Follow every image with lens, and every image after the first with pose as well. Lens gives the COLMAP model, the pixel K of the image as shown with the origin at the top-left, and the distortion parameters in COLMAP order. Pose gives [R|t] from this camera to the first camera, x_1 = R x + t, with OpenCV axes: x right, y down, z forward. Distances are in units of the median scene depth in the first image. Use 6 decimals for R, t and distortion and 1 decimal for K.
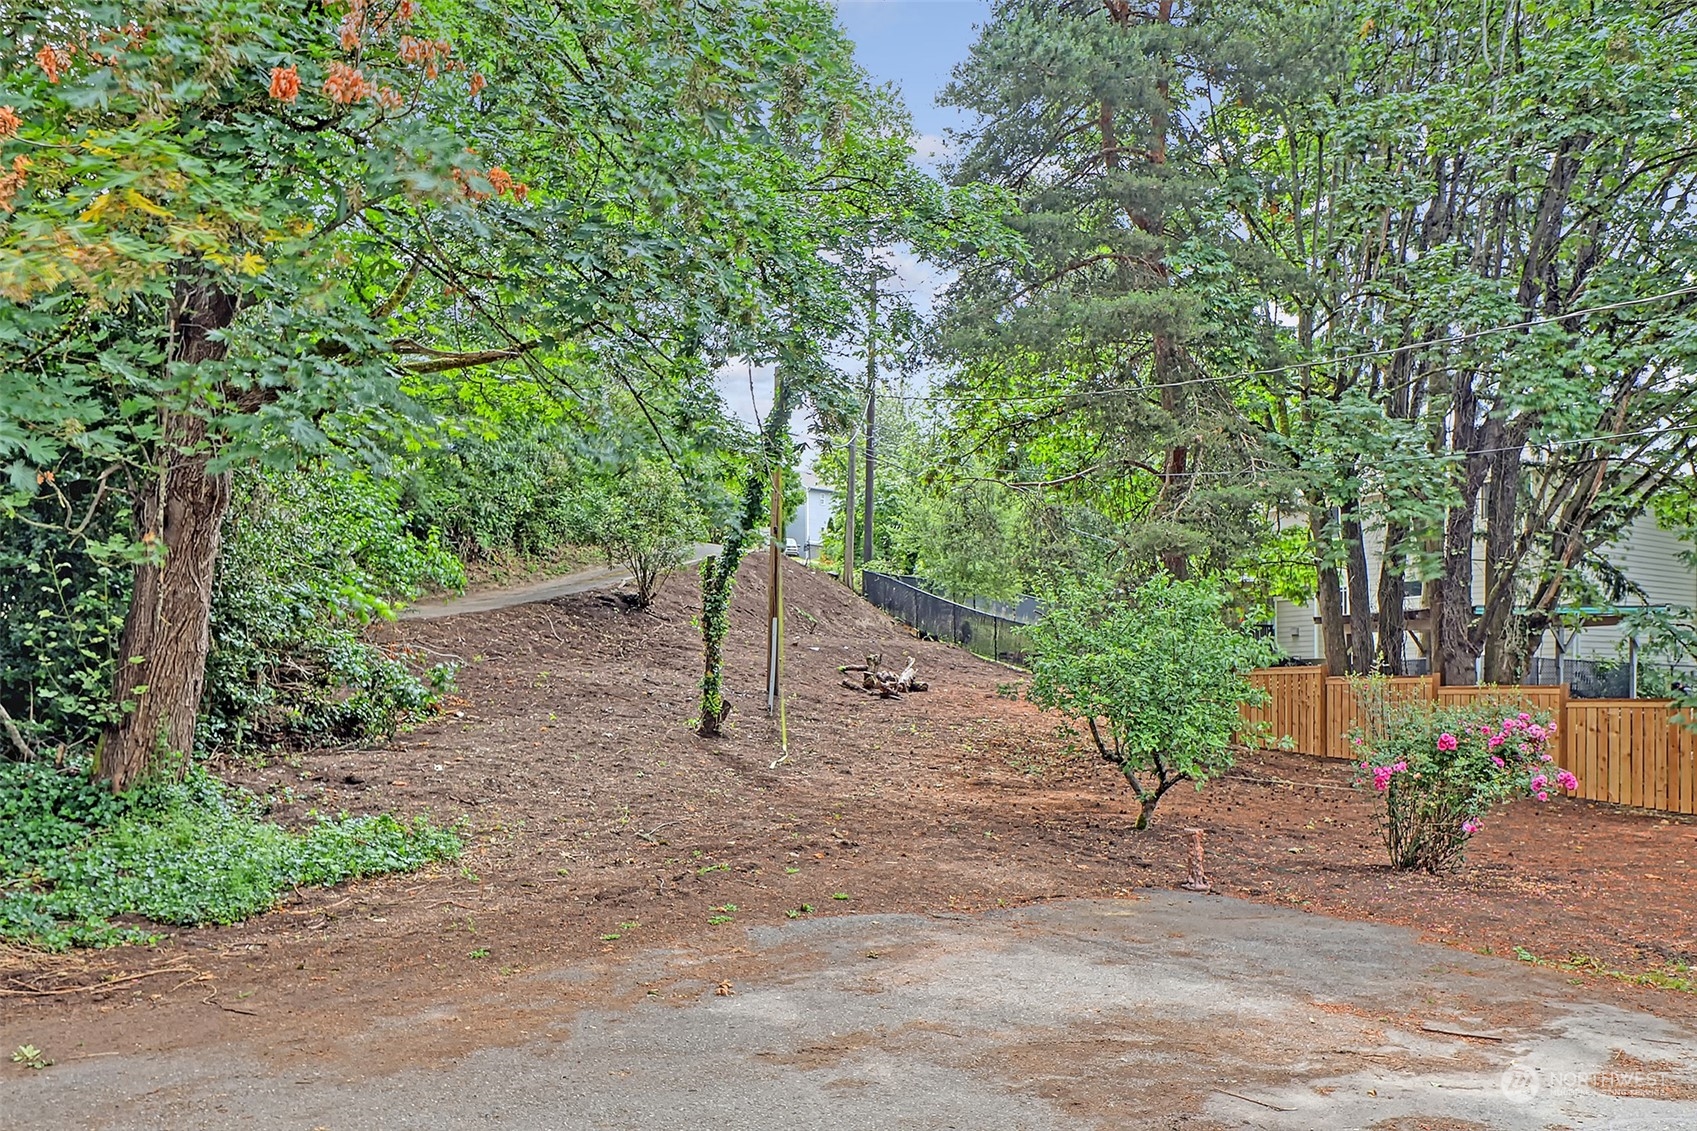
lens RADIAL K [[1140.2, 0, 845.7], [0, 1140.2, 680.5], [0, 0, 1]] dist [0.004999, 0.001525]
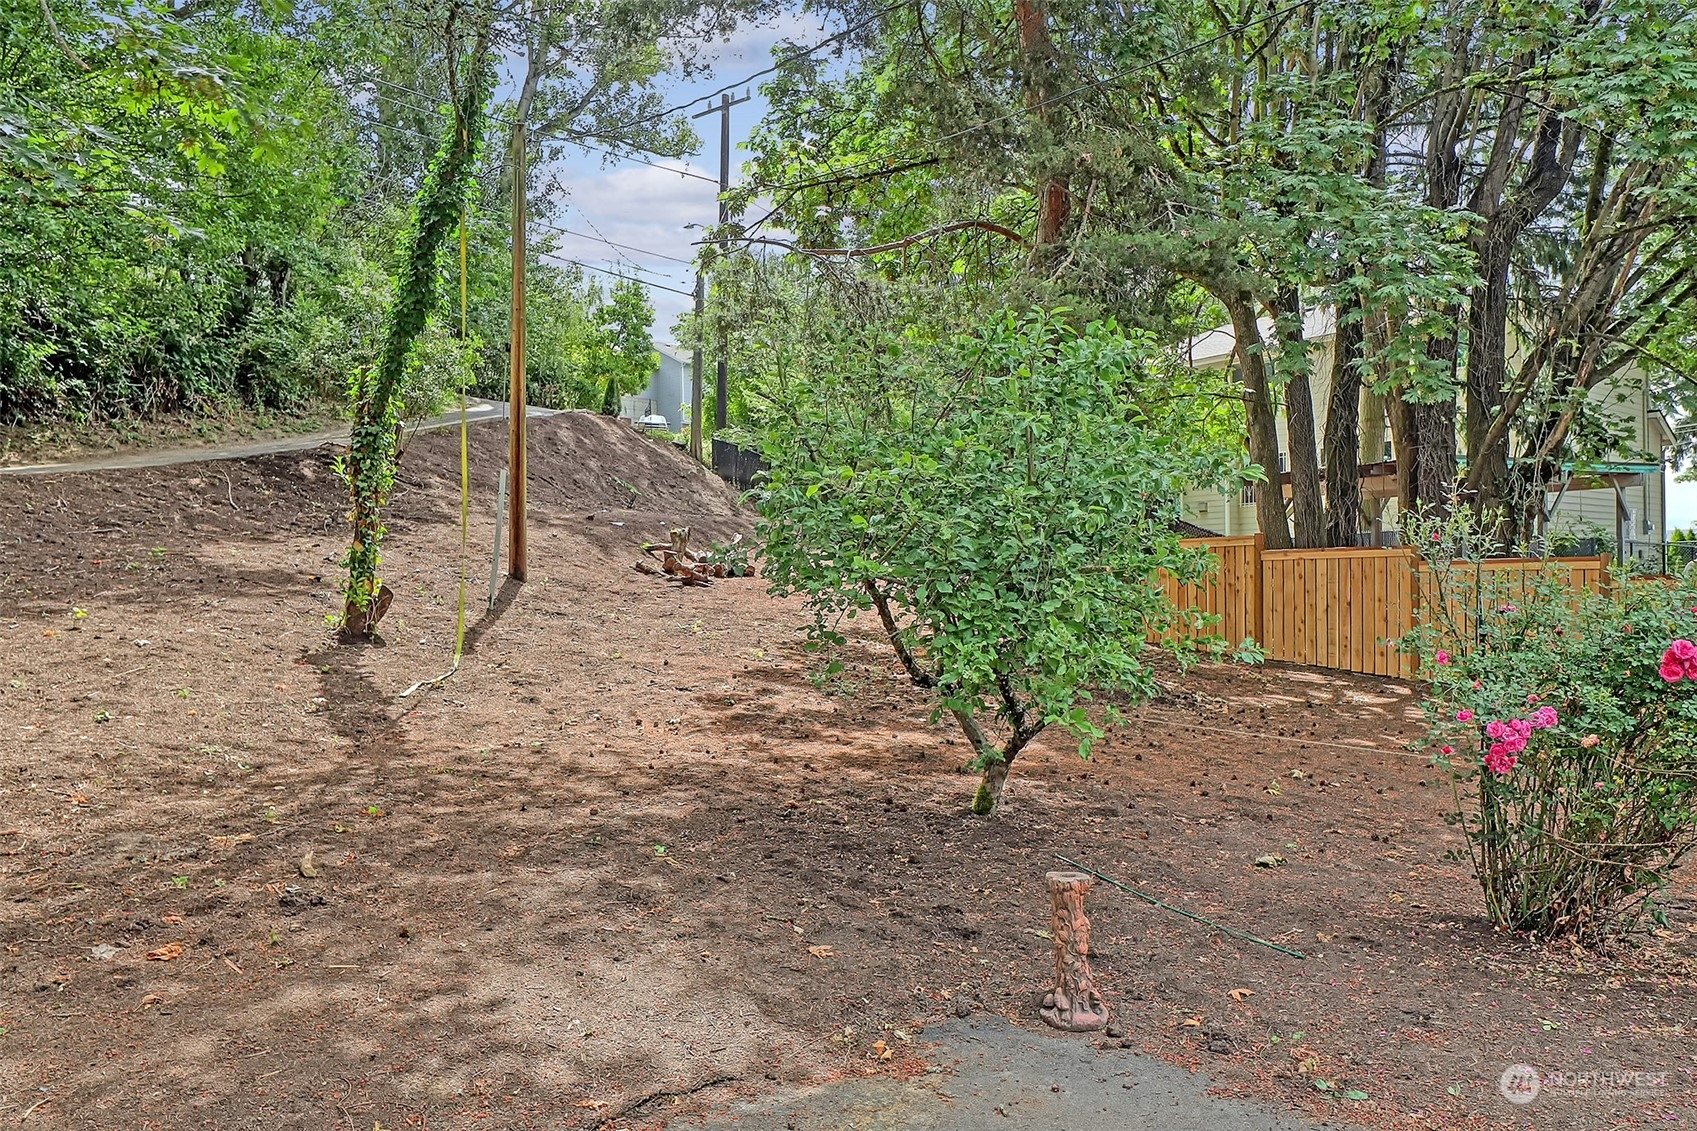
lens RADIAL K [[1155.0, 0, 848.5], [0, 1155.0, 565.5], [0, 0, 1]] dist [0.003734, 0.000639]
pose [[0.996104, -0.004653, 0.088063, 0.102471], [0.005197, 0.999969, -0.005955, 0.010966], [-0.088033, 0.006389, 0.996097, 0.318455]]
